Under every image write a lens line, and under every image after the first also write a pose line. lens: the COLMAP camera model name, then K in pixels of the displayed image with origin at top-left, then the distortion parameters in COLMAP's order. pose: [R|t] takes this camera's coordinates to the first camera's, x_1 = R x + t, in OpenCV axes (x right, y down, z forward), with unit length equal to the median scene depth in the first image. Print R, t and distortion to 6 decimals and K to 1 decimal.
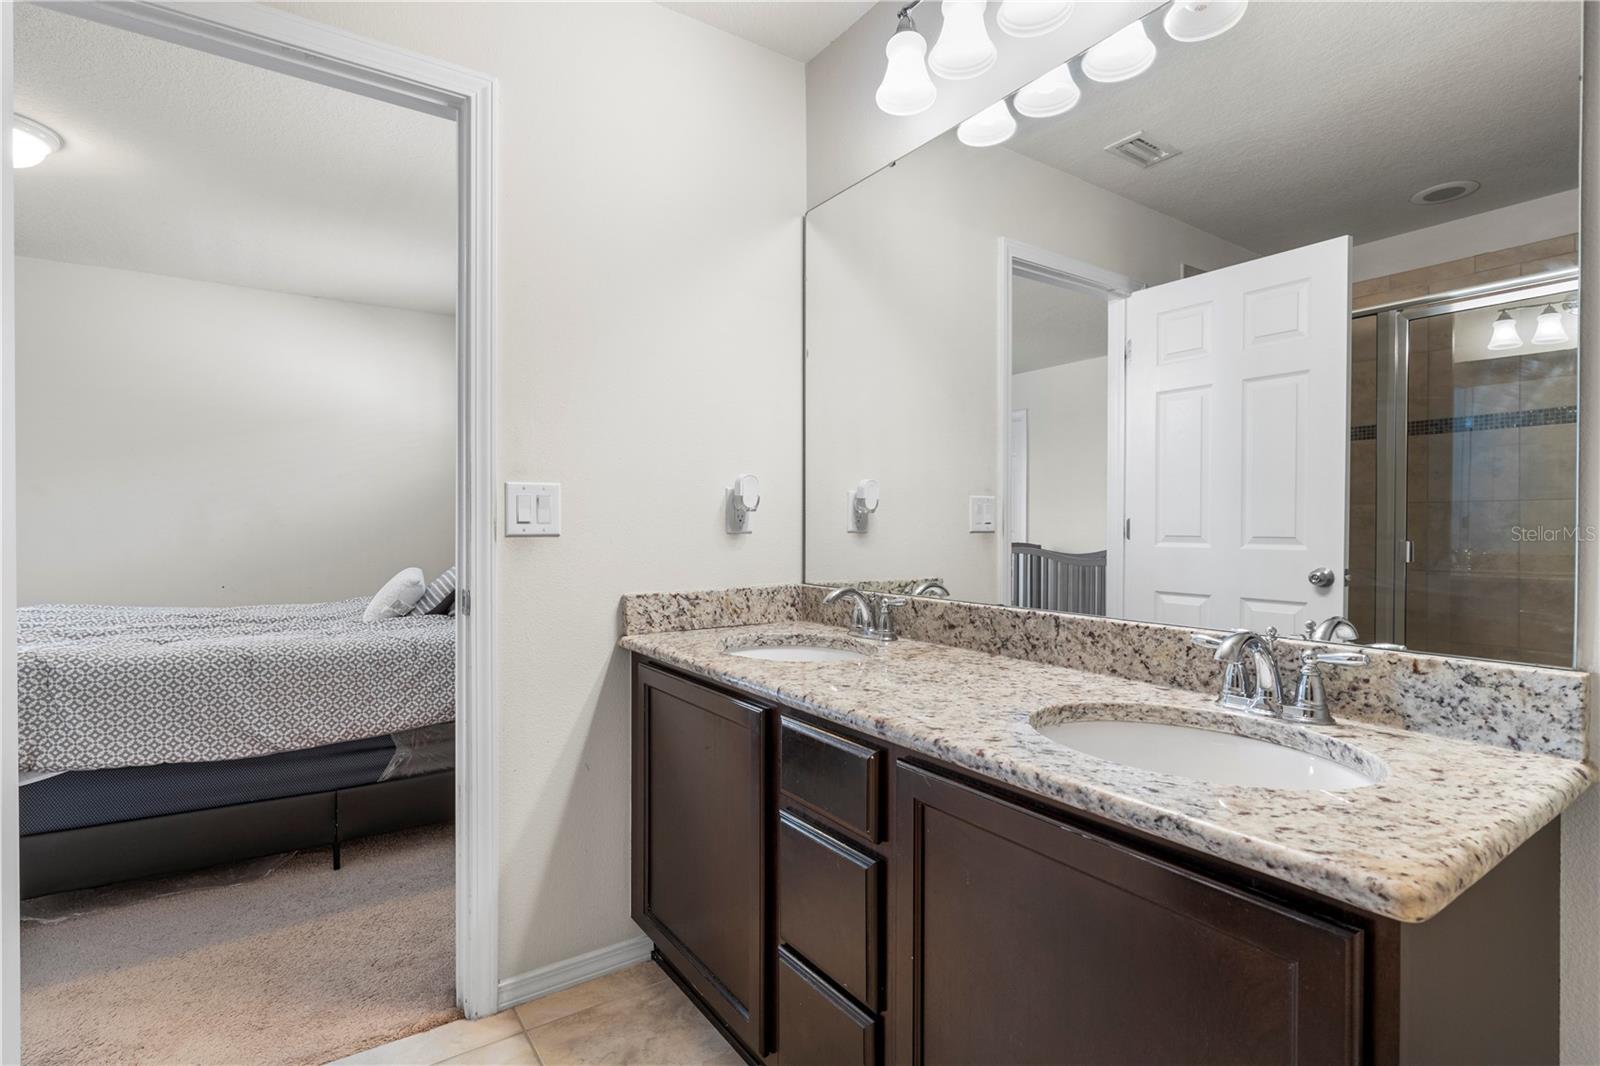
lens RADIAL K [[775.8, 0, 800.0], [0, 775.8, 533.0], [0, 0, 1]] dist [-0.000093, 0.000848]
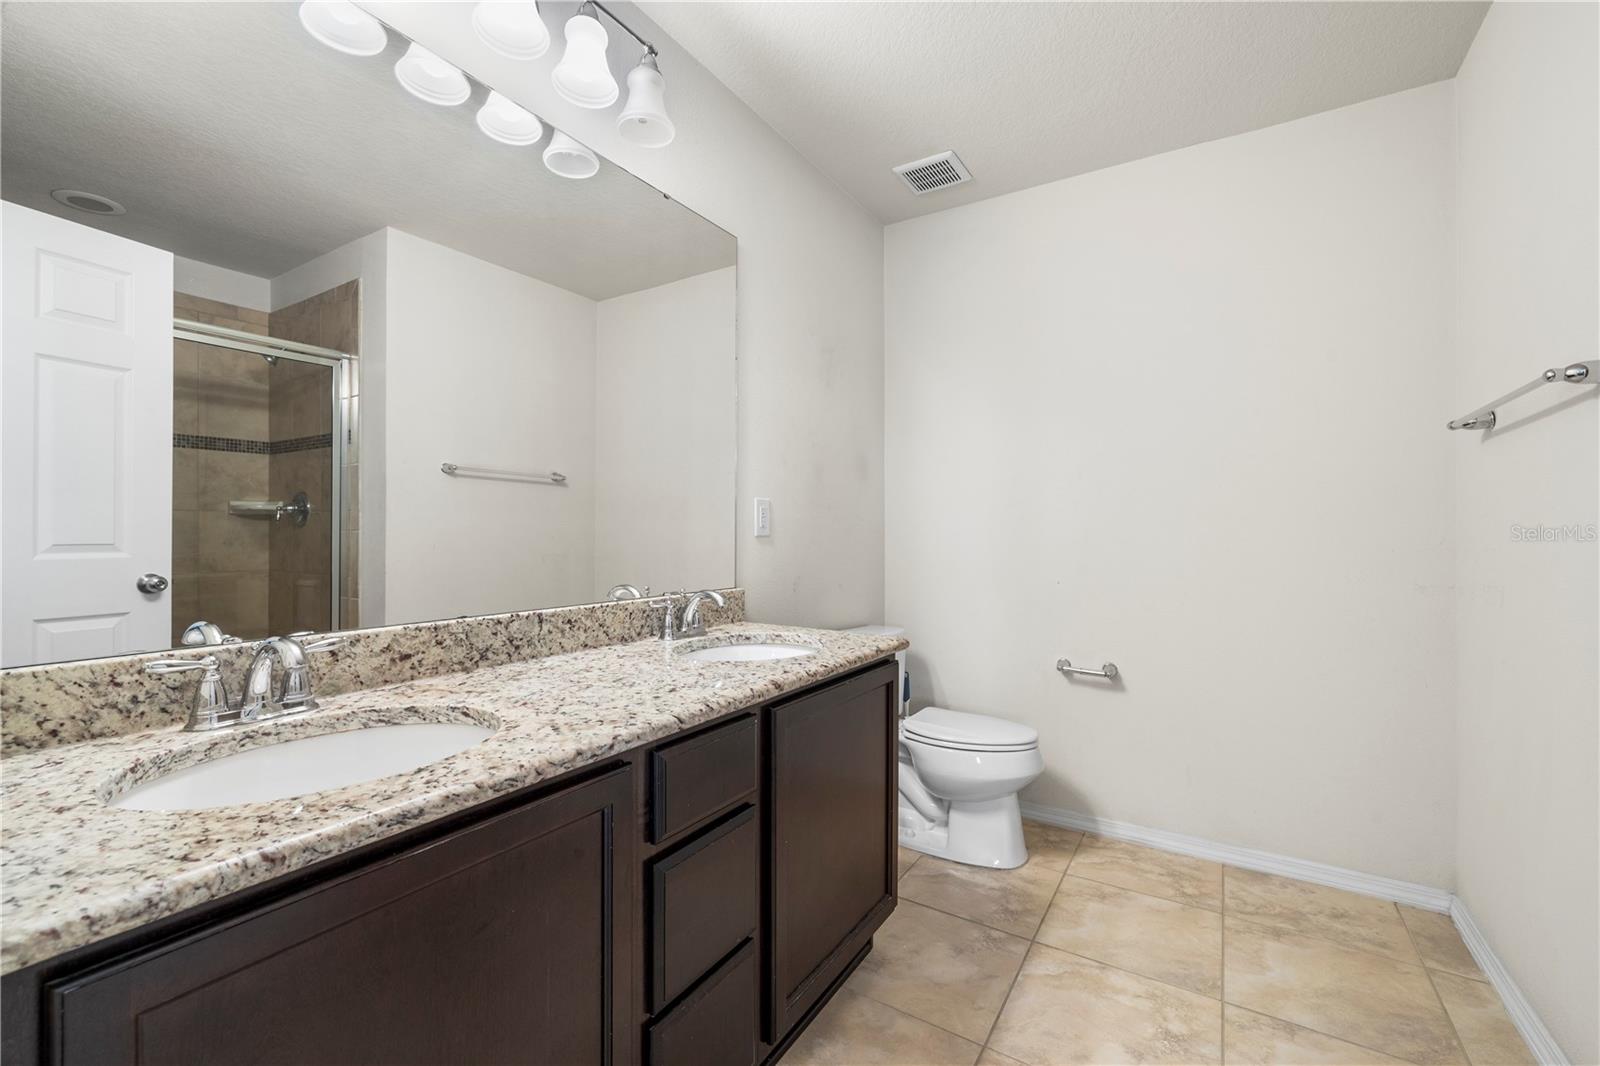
lens RADIAL K [[674.3, 0, 796.5], [0, 674.3, 530.1], [0, 0, 1]] dist [0.001086, 0.000033]
pose [[-0.392025, 0.001217, 0.919954, -0.659179], [0.007805, 0.999968, 0.002003, -0.009337], [-0.919922, 0.007966, -0.392021, 0.985315]]
